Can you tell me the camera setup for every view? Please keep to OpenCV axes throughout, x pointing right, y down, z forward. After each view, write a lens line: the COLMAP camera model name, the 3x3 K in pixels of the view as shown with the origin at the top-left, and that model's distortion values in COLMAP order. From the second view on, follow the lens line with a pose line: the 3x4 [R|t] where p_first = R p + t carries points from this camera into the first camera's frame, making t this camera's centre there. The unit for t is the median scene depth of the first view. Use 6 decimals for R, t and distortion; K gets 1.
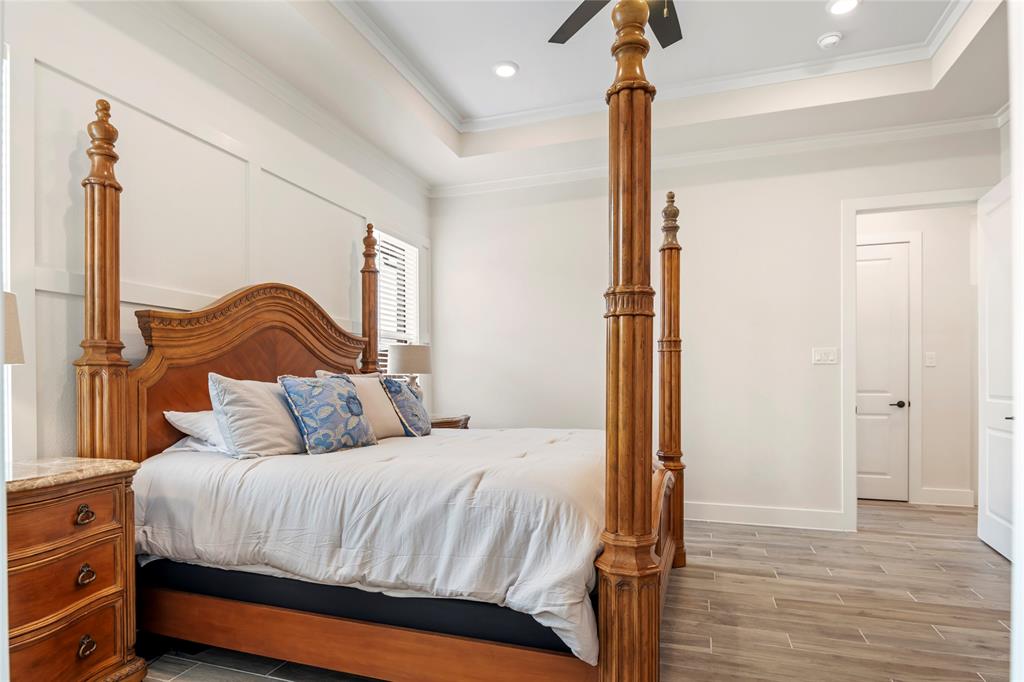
lens RADIAL K [[555.9, 0, 507.9], [0, 555.9, 385.8], [0, 0, 1]] dist [-0.005527, -0.002977]
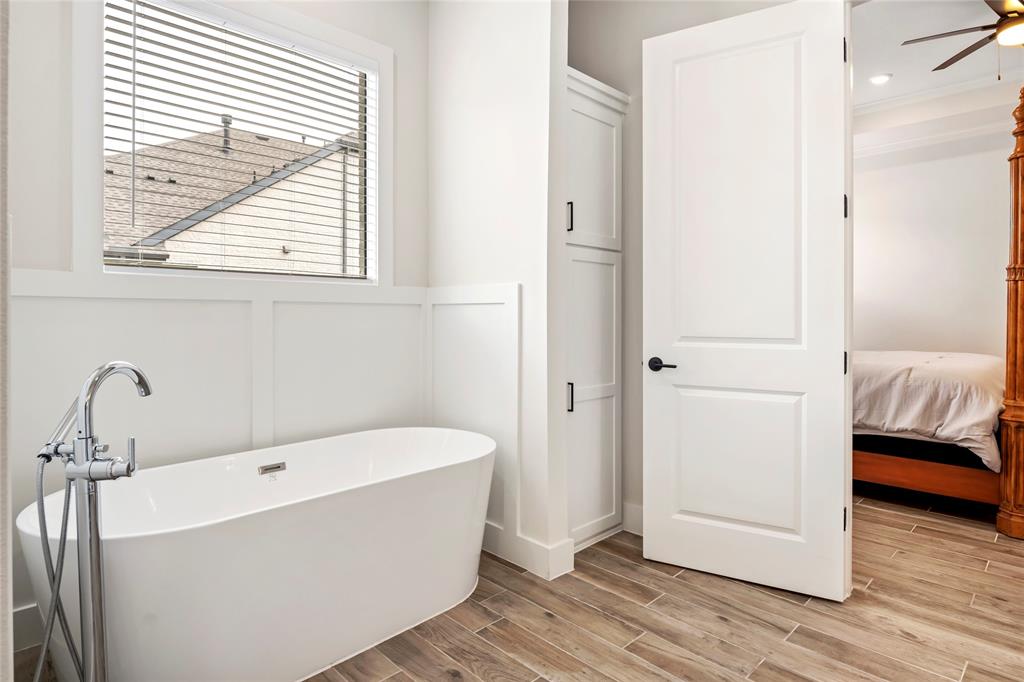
lens RADIAL K [[555.9, 0, 509.6], [0, 555.9, 317.8], [0, 0, 1]] dist [-0.005527, -0.002977]
pose [[0.892995, 0.007279, -0.450008, -0.461751], [-0.008230, 0.999966, -0.000157, 0.009678], [0.449992, 0.003844, 0.893025, -1.335054]]
